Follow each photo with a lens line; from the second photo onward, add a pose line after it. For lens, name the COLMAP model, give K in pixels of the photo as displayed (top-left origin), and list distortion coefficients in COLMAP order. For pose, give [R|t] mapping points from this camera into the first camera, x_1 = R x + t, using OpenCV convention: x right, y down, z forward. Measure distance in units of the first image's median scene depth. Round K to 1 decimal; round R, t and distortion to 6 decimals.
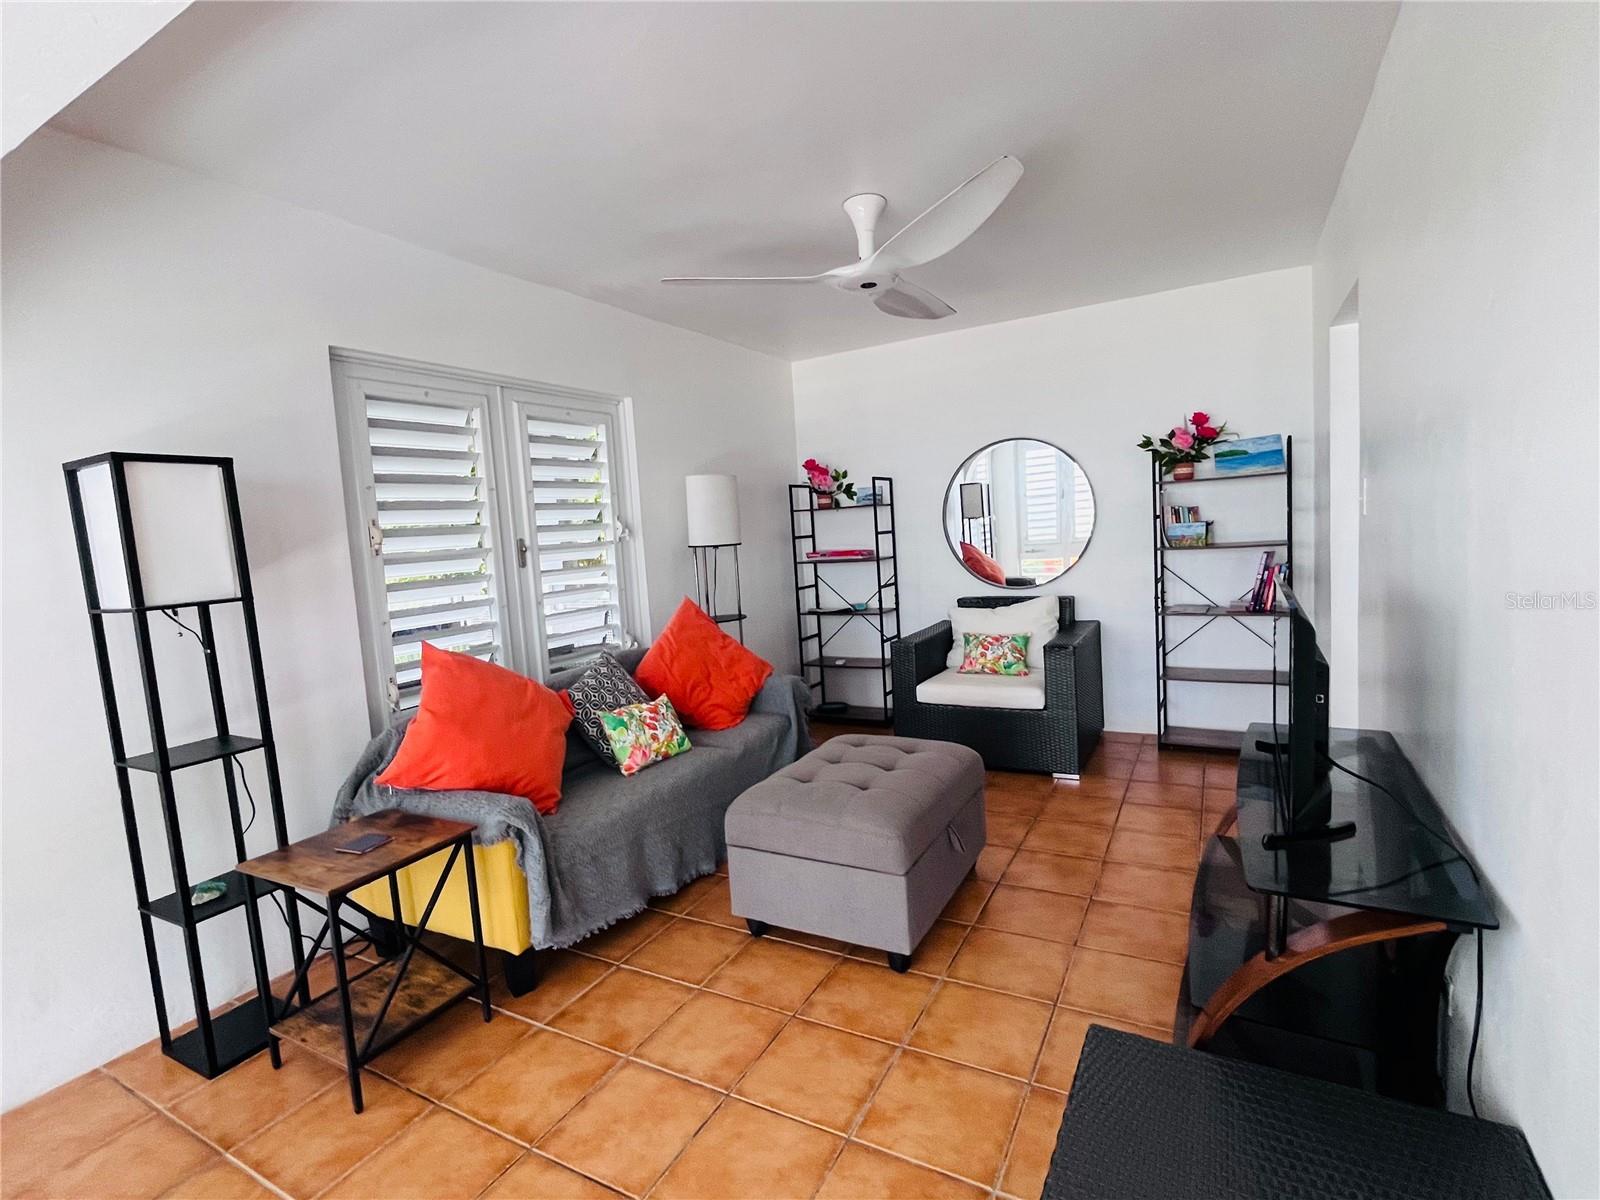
lens RADIAL K [[753.4, 0, 804.5], [0, 753.4, 598.3], [0, 0, 1]] dist [-0.002543, -0.000037]
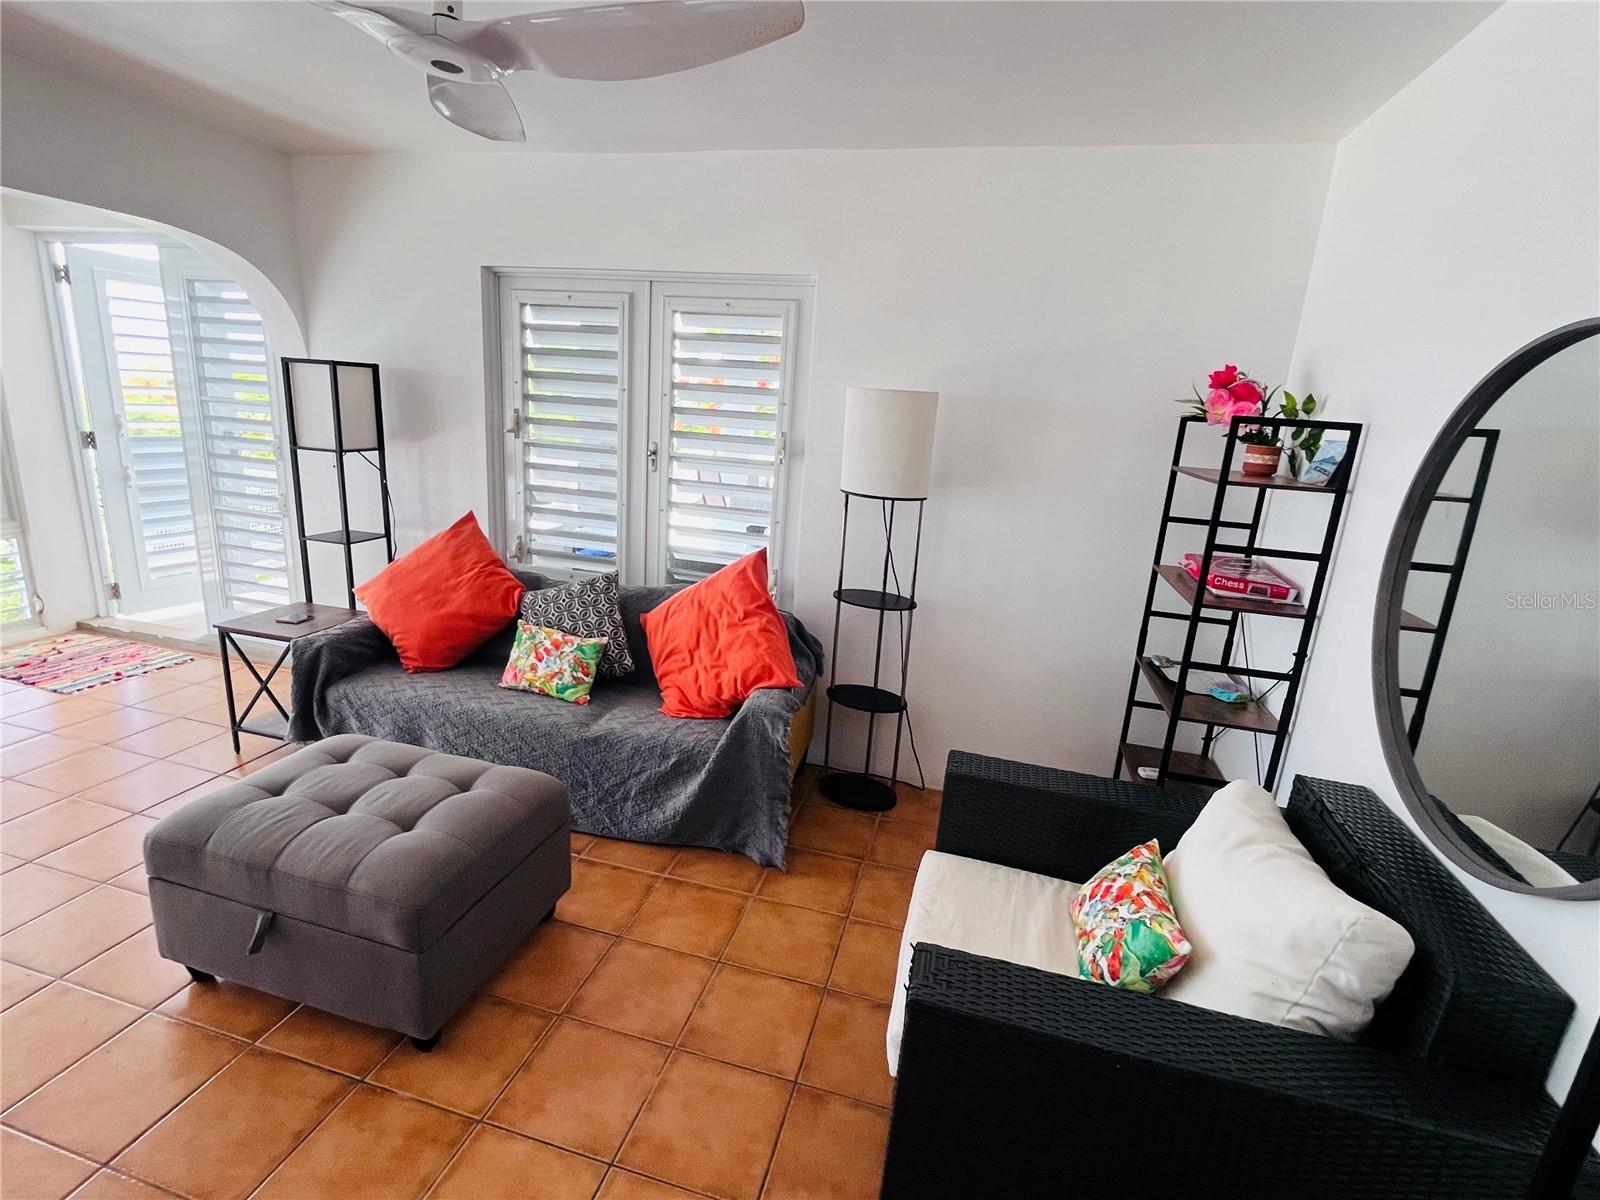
lens RADIAL K [[753.4, 0, 800.3], [0, 753.4, 602.2], [0, 0, 1]] dist [-0.002543, -0.000037]
pose [[0.236414, 0.324186, -0.915976, 0.625614], [-0.172410, 0.941736, 0.288804, -0.195318], [0.956234, 0.089646, 0.278533, 0.903243]]
